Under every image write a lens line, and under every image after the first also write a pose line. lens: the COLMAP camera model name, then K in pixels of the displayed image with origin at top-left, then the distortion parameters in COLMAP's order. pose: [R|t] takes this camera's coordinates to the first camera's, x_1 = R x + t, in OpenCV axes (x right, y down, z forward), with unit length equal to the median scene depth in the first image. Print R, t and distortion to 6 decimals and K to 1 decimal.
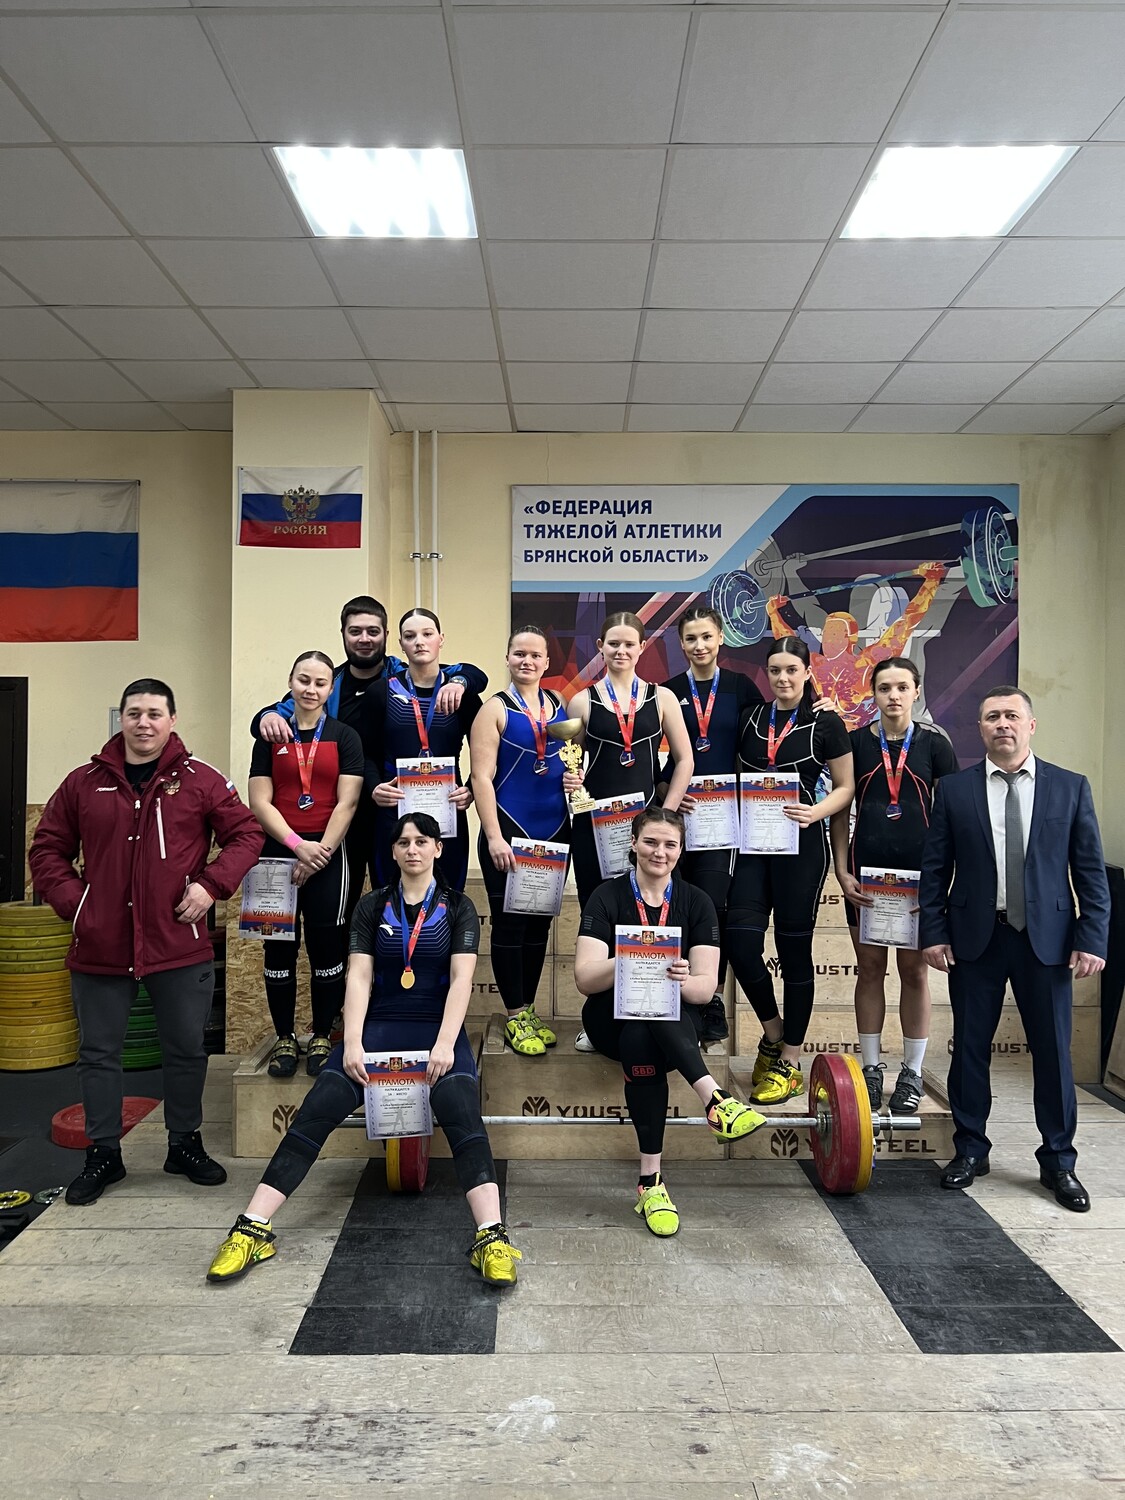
lens RADIAL K [[1172.6, 0, 550.4], [0, 1172.6, 754.0], [0, 0, 1]] dist [0.049995, -0.038578]
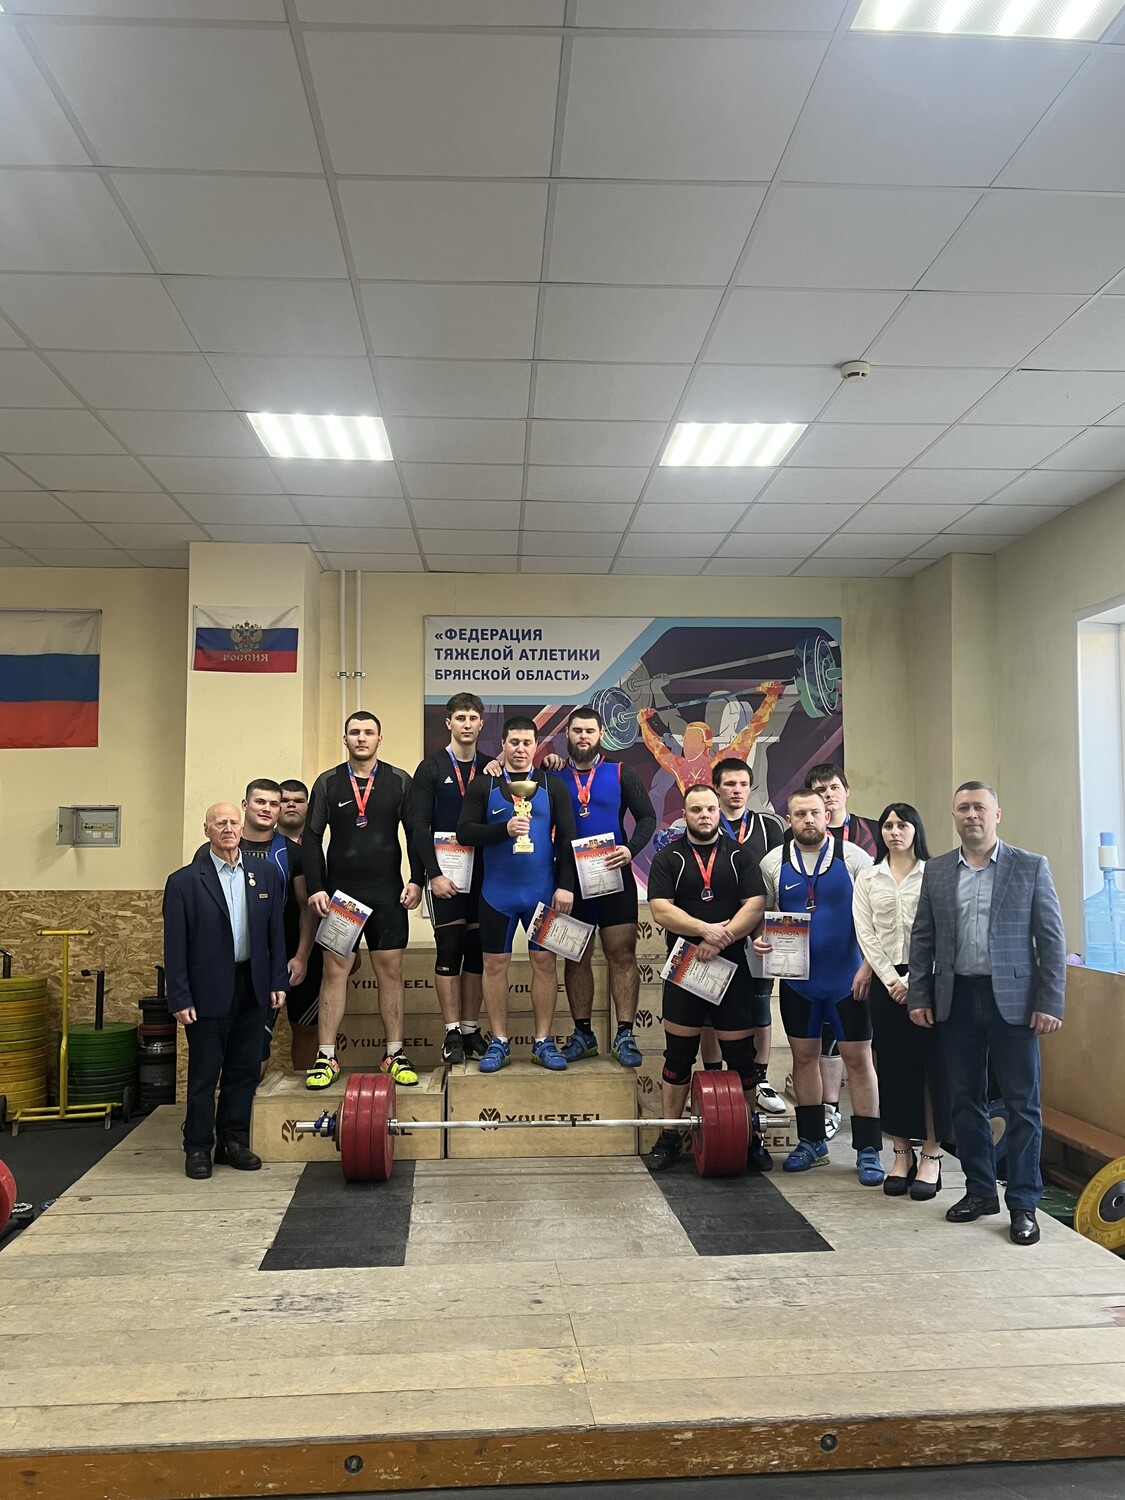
lens RADIAL K [[1245.7, 0, 565.7], [0, 1245.7, 759.8], [0, 0, 1]] dist [0.097677, -0.076133]
pose [[0.997398, -0.003913, 0.071979, 0.018791], [0.008303, 0.998116, -0.060791, -0.005134], [-0.071606, 0.061231, 0.995552, -0.265979]]
